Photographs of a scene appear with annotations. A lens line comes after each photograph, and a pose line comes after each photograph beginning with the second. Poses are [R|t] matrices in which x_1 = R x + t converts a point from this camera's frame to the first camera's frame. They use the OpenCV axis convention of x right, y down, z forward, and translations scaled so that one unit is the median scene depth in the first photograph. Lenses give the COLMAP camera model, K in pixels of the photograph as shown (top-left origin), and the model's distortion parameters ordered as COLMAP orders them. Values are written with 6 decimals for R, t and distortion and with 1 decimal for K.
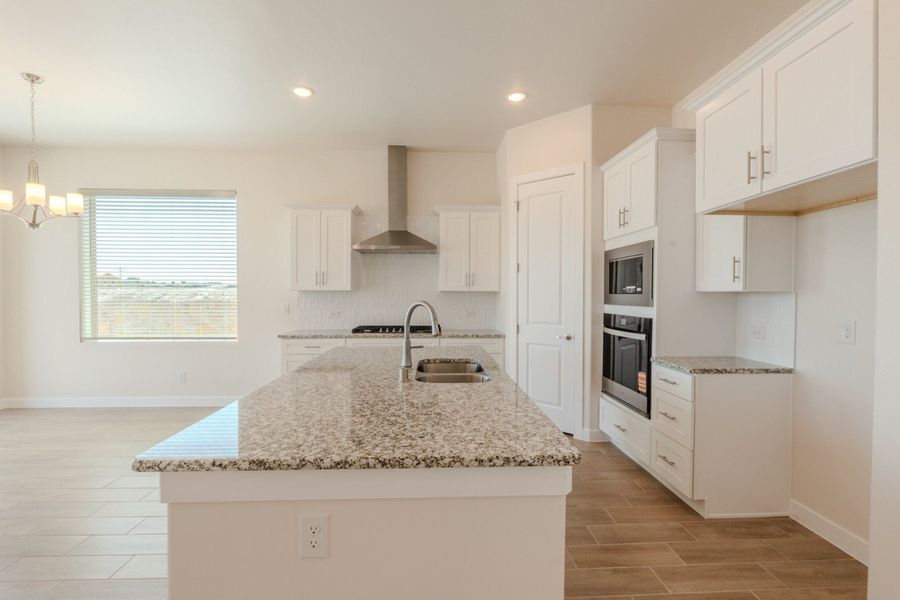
lens RADIAL K [[409.0, 0, 451.5], [0, 409.0, 300.1], [0, 0, 1]] dist [-0.005862, 0.000089]
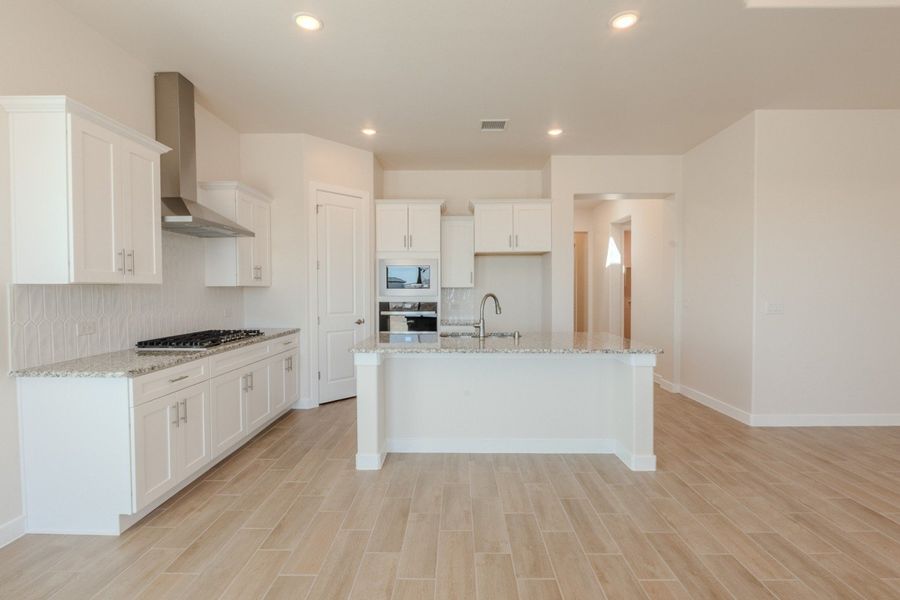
lens RADIAL K [[409.0, 0, 451.5], [0, 409.0, 300.1], [0, 0, 1]] dist [-0.005862, 0.000089]
pose [[0.059638, -0.030377, 0.997758, -0.880973], [0.015840, 0.999440, 0.029481, -0.011142], [-0.998094, 0.014046, 0.060086, 0.548947]]
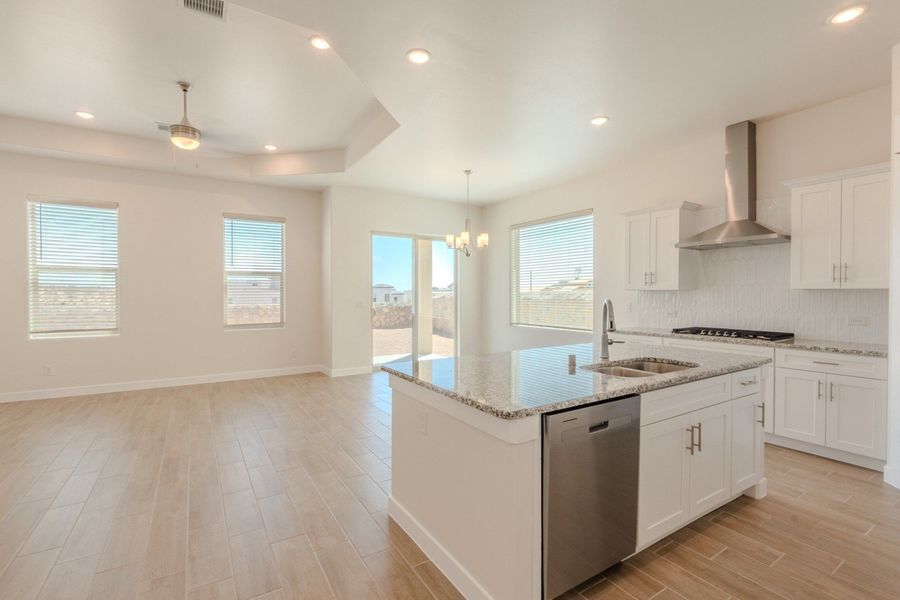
lens RADIAL K [[409.0, 0, 451.5], [0, 409.0, 300.1], [0, 0, 1]] dist [-0.005862, 0.000089]
pose [[0.495703, 0.009796, -0.868437, 0.349827], [-0.009606, 0.999937, 0.005796, 0.000634], [0.868439, 0.005469, 0.495766, 0.043822]]
